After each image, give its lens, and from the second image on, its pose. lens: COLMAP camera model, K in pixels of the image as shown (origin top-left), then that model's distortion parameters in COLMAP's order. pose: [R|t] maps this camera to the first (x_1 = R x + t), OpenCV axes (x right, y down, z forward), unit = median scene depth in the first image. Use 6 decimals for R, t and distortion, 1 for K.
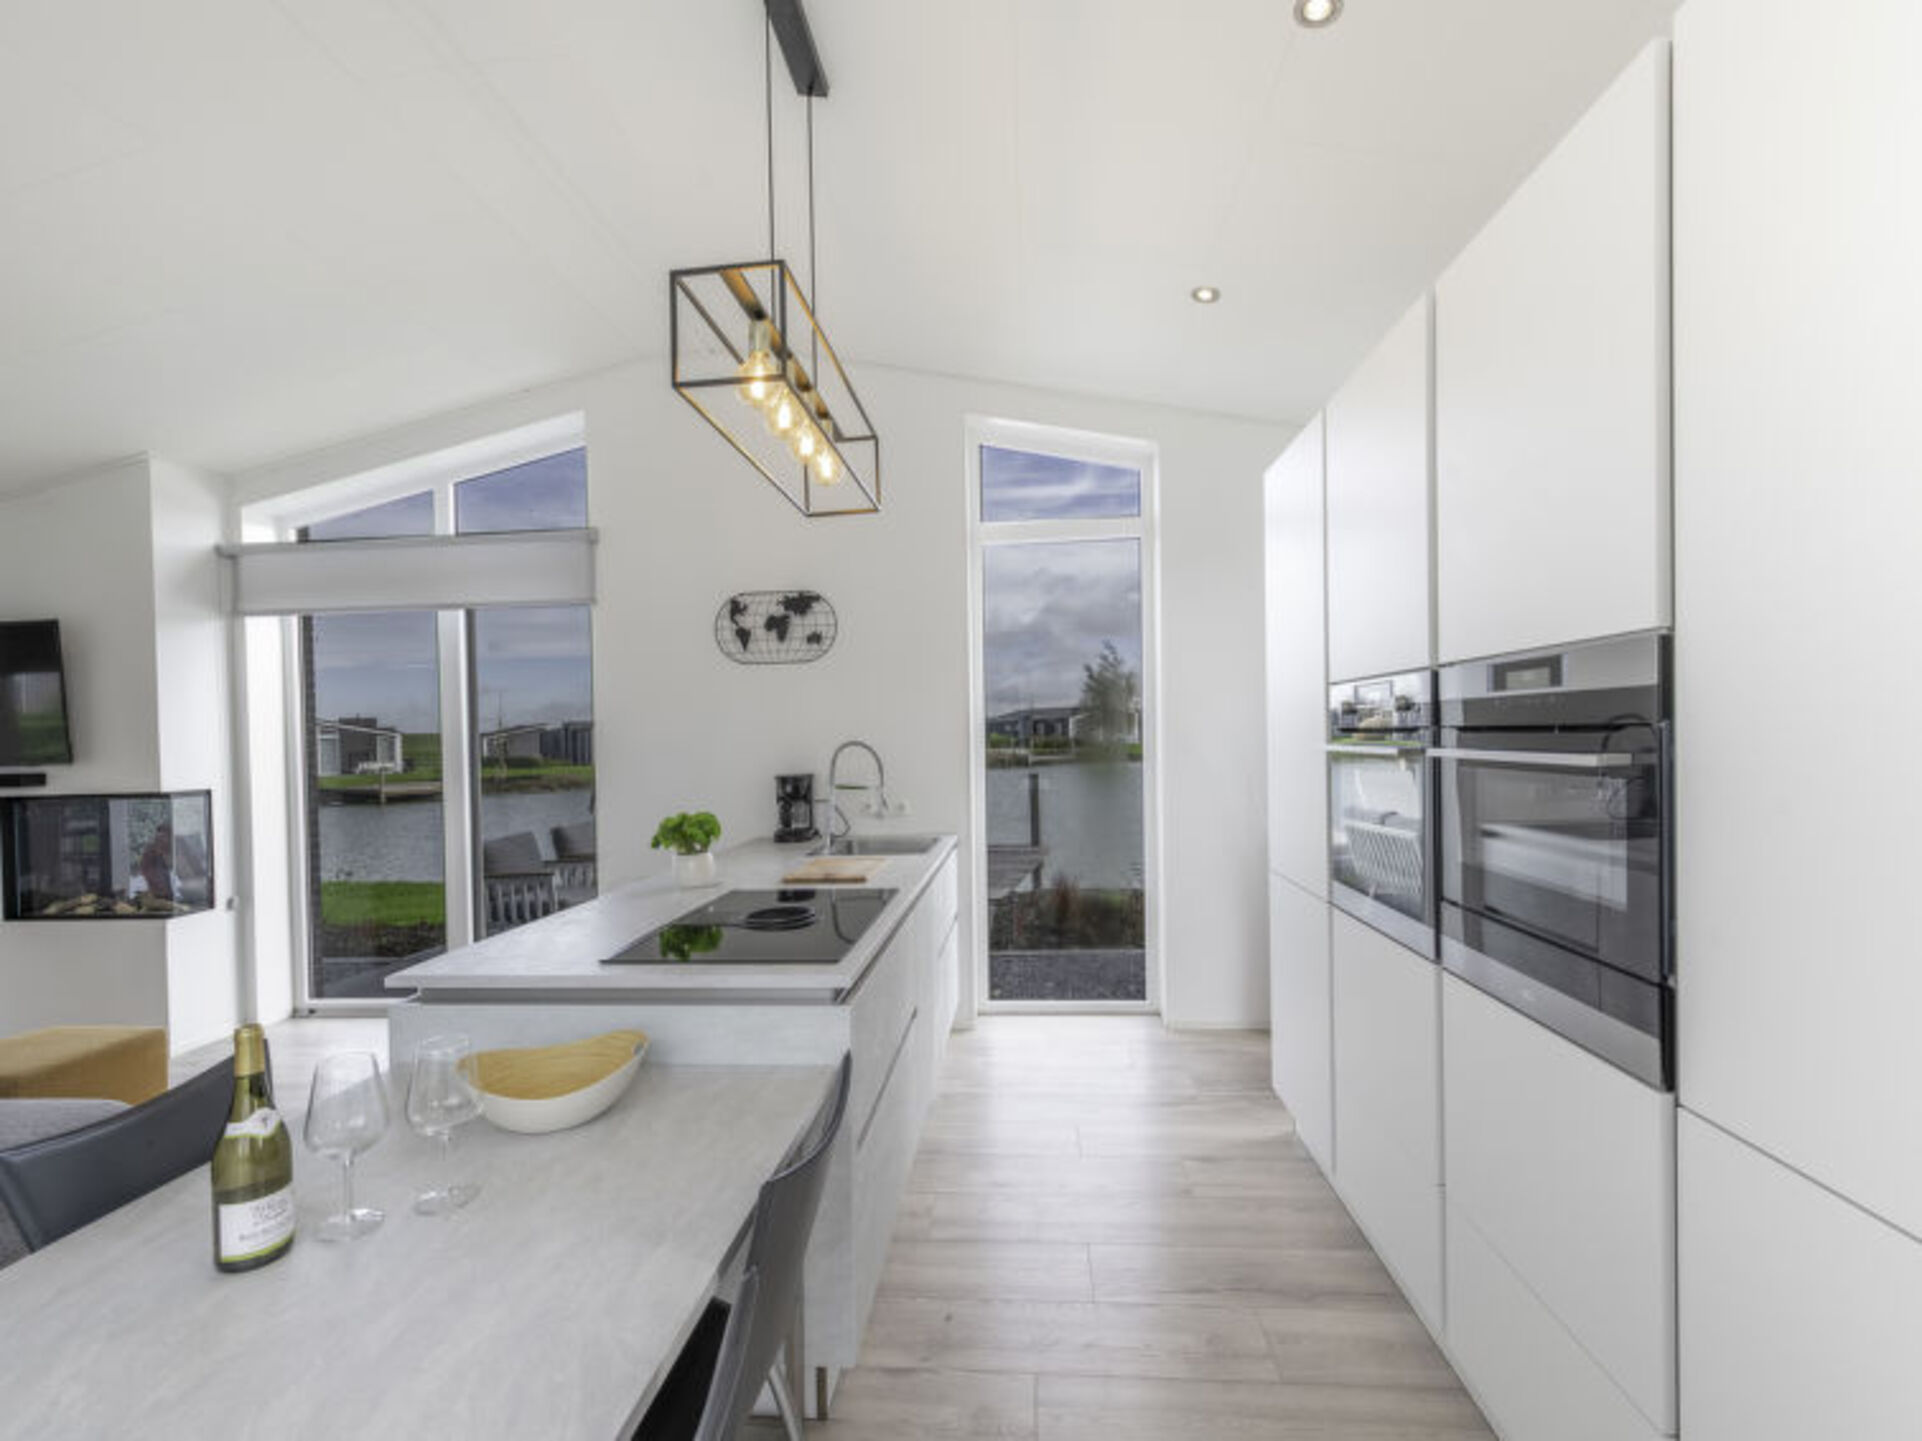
lens RADIAL K [[853.1, 0, 968.2], [0, 853.1, 744.6], [0, 0, 1]] dist [0.008703, -0.000610]
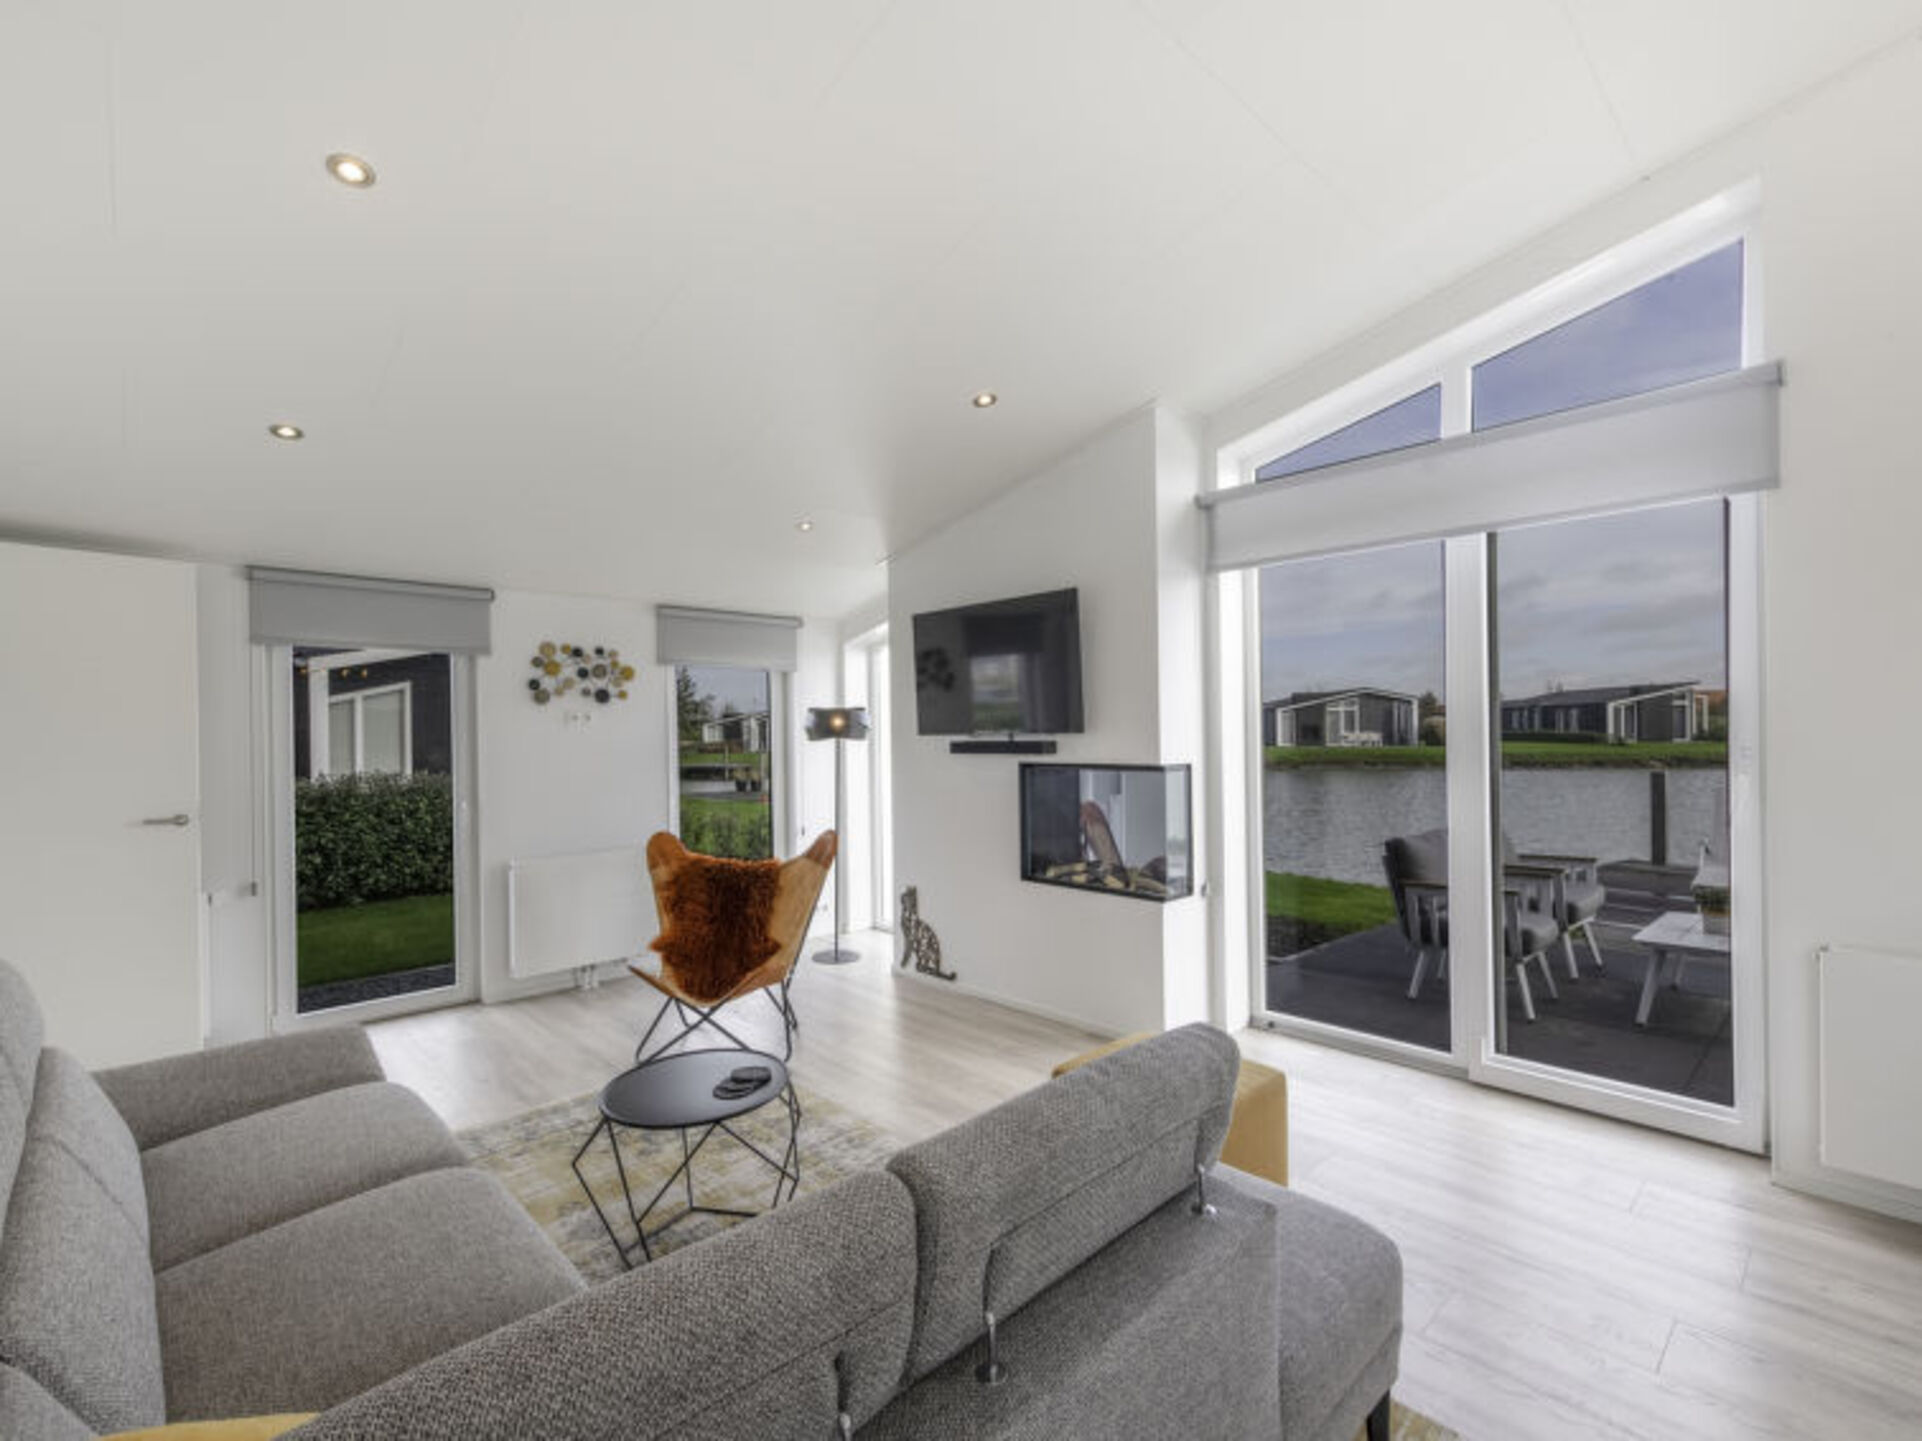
lens RADIAL K [[853.1, 0, 949.8], [0, 853.1, 724.0], [0, 0, 1]] dist [0.008703, -0.000610]
pose [[0.744901, 0.011317, -0.667079, -0.468047], [-0.014011, 0.999901, 0.001317, 0.012575], [0.667028, 0.008365, 0.744986, 0.154501]]
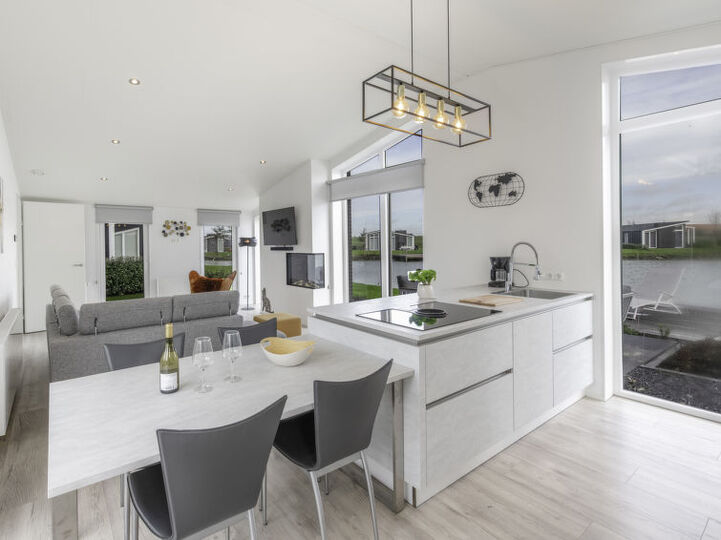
lens RADIAL K [[362.6, 0, 314.0], [0, 362.6, 243.1], [0, 0, 1]] dist [0.002618, 0.001382]
pose [[0.653491, 0.017884, -0.756723, 0.186065], [-0.013039, 0.999838, 0.012369, -0.005446], [0.756822, 0.001784, 0.653618, 0.024215]]
